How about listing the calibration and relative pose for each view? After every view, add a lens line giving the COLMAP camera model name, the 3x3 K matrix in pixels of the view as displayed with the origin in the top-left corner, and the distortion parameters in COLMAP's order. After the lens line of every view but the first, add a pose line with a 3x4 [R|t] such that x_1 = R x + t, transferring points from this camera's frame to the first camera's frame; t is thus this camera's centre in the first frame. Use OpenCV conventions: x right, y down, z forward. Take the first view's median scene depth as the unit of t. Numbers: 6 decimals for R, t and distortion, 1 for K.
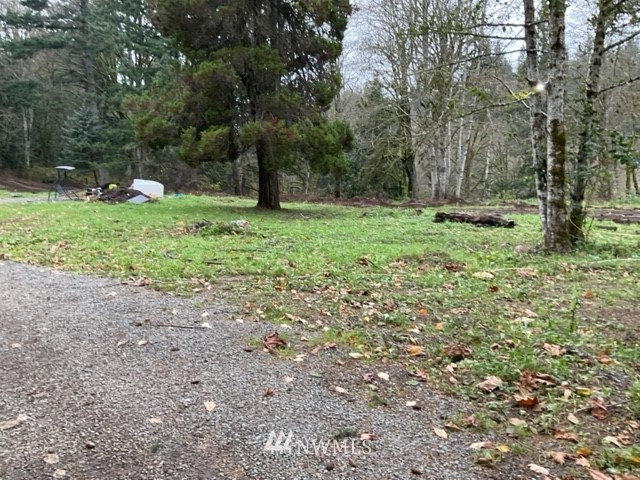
lens RADIAL K [[539.0, 0, 331.7], [0, 539.0, 235.9], [0, 0, 1]] dist [0.049449, -0.085356]
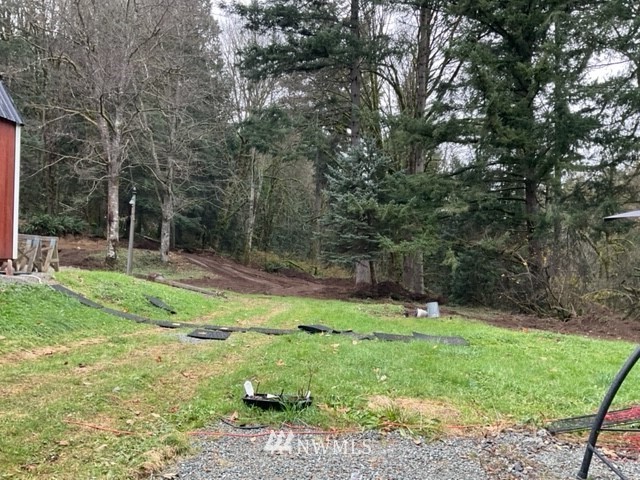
lens RADIAL K [[539.0, 0, 318.9], [0, 539.0, 245.6], [0, 0, 1]] dist [0.049449, -0.085356]
pose [[0.935728, 0.032139, -0.351256, -0.622592], [-0.085188, 0.986952, -0.136634, -0.115800], [0.342281, 0.157775, 0.926256, 1.027220]]
